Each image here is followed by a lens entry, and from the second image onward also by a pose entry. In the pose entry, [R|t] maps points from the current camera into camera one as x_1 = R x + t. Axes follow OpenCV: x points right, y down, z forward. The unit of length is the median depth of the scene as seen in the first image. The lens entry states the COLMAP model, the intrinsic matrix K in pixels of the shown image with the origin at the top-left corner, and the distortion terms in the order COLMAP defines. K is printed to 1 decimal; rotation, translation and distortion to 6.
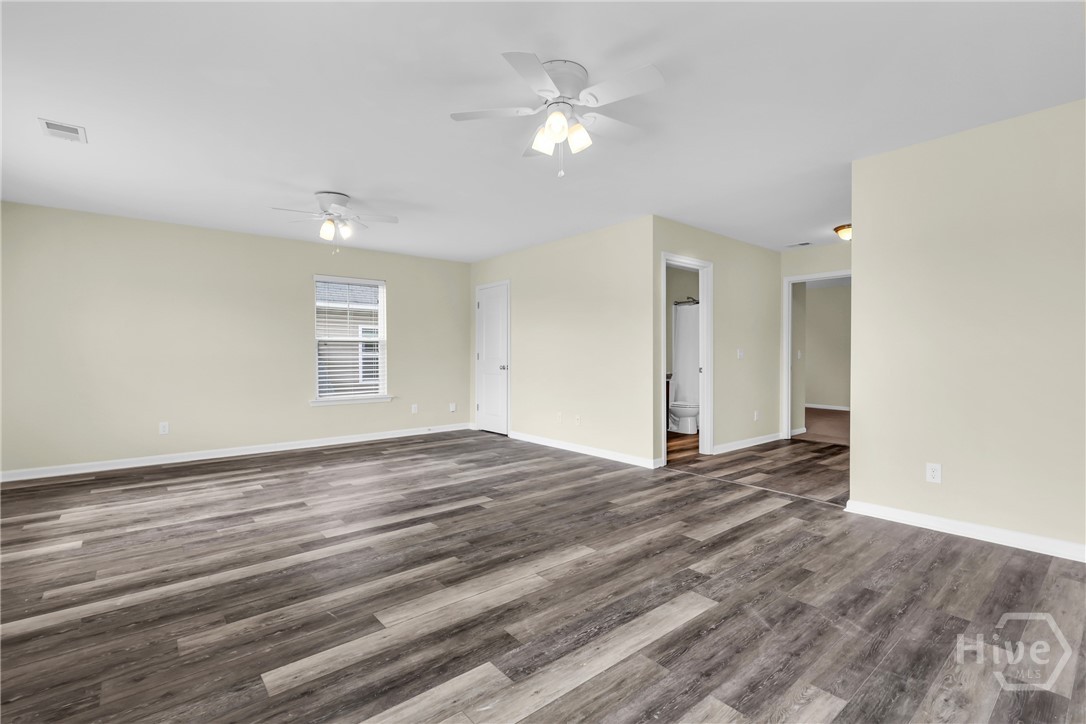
lens RADIAL K [[492.6, 0, 543.0], [0, 492.6, 362.0], [0, 0, 1]] dist [-0.001764, -0.000306]
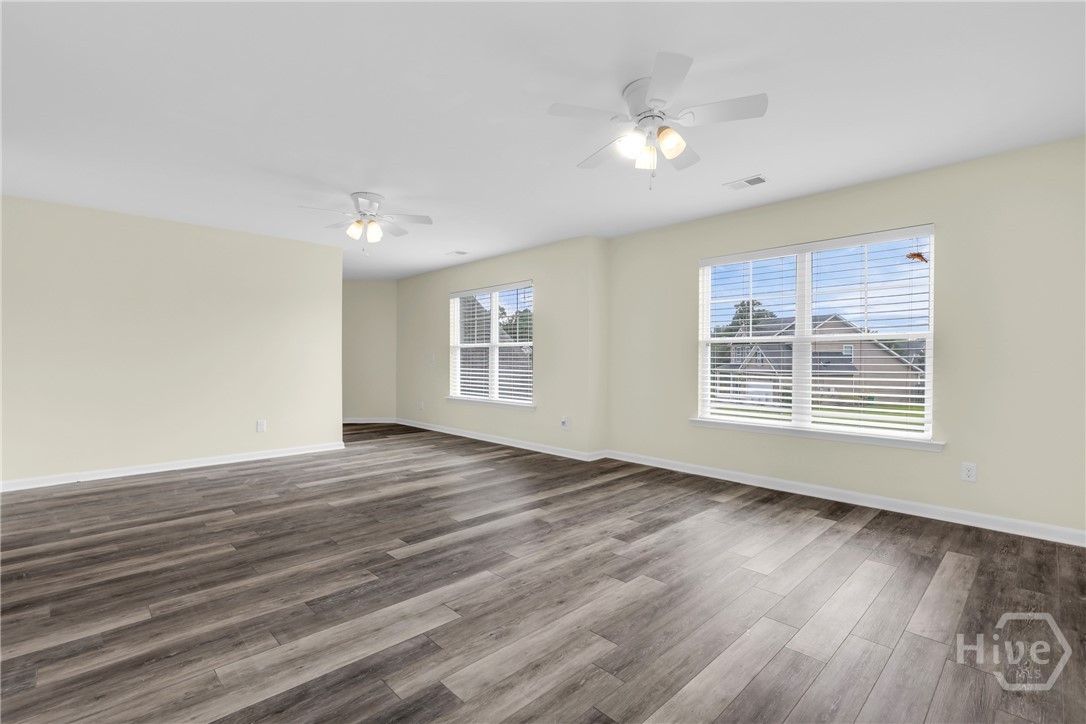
lens RADIAL K [[492.6, 0, 543.0], [0, 492.6, 362.0], [0, 0, 1]] dist [-0.001764, -0.000306]
pose [[-0.997076, -0.001019, -0.076408, -0.322137], [-0.002769, 0.999736, 0.022795, -0.033795], [0.076365, 0.022940, -0.996816, 2.011846]]
